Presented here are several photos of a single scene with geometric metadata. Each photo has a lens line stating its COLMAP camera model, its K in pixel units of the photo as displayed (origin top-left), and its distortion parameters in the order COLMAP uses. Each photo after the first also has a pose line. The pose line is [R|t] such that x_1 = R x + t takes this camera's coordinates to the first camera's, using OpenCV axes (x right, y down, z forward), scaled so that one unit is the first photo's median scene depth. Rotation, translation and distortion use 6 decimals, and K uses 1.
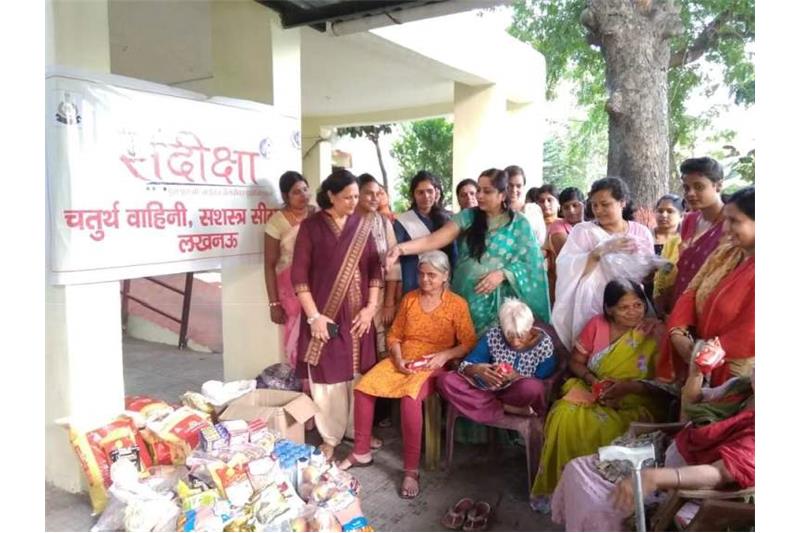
lens RADIAL K [[573.9, 0, 401.7], [0, 573.9, 259.3], [0, 0, 1]] dist [0.055379, -0.082566]
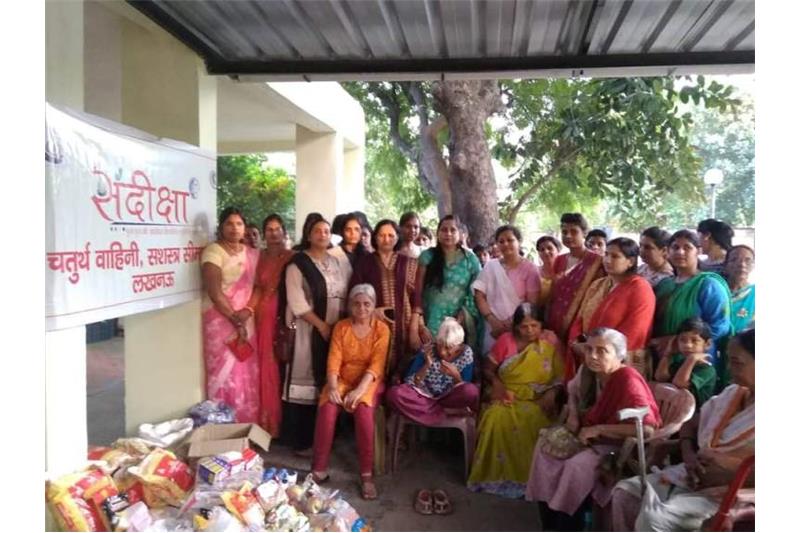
lens RADIAL K [[573.9, 0, 395.8], [0, 573.9, 259.0], [0, 0, 1]] dist [0.055379, -0.082566]
pose [[0.912213, -0.005286, 0.409683, -0.356062], [0.025568, 0.998702, -0.044043, -0.013607], [-0.408919, 0.050651, 0.911164, -0.080067]]
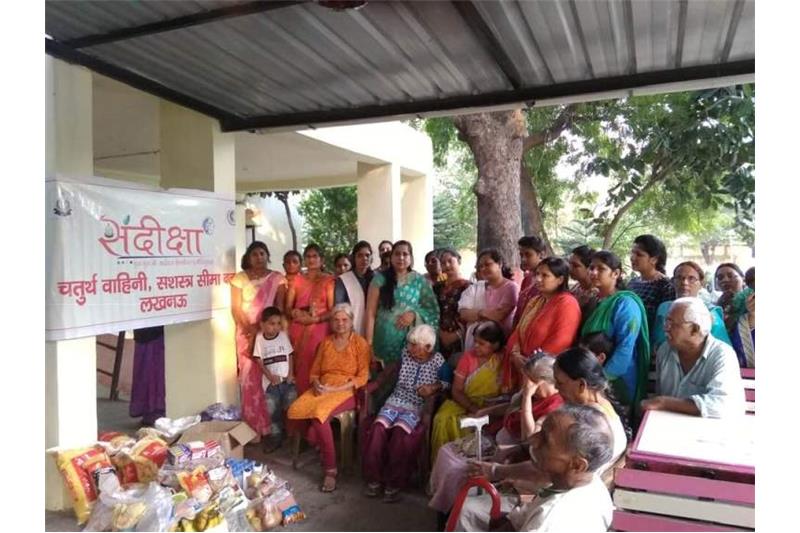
lens RADIAL K [[573.9, 0, 403.6], [0, 573.9, 254.9], [0, 0, 1]] dist [0.055379, -0.082566]
pose [[0.985823, -0.013878, 0.167216, -0.030026], [0.029518, 0.995375, -0.091413, -0.003321], [-0.165174, 0.095053, 0.981673, -0.316807]]
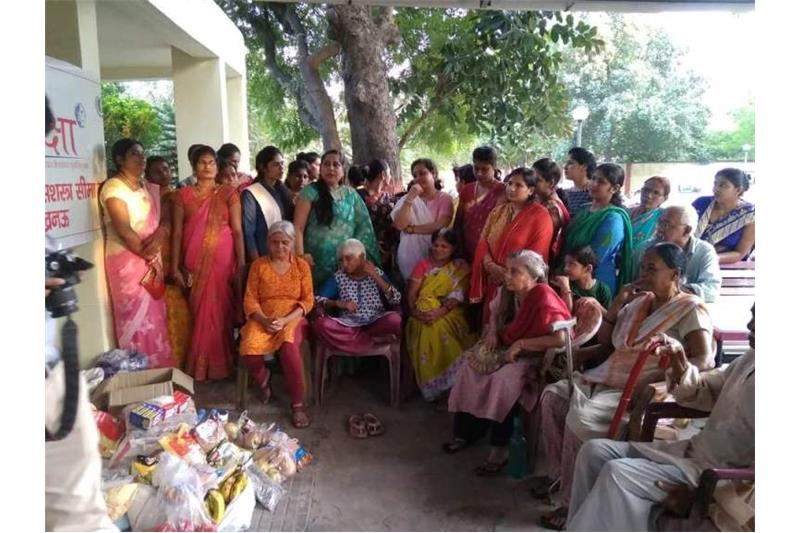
lens RADIAL K [[573.9, 0, 395.2], [0, 573.9, 260.8], [0, 0, 1]] dist [0.055379, -0.082566]
pose [[0.799216, -0.087398, 0.594655, -0.434712], [0.054518, 0.995834, 0.073088, -0.005202], [-0.598566, -0.025993, 0.800652, -0.033686]]
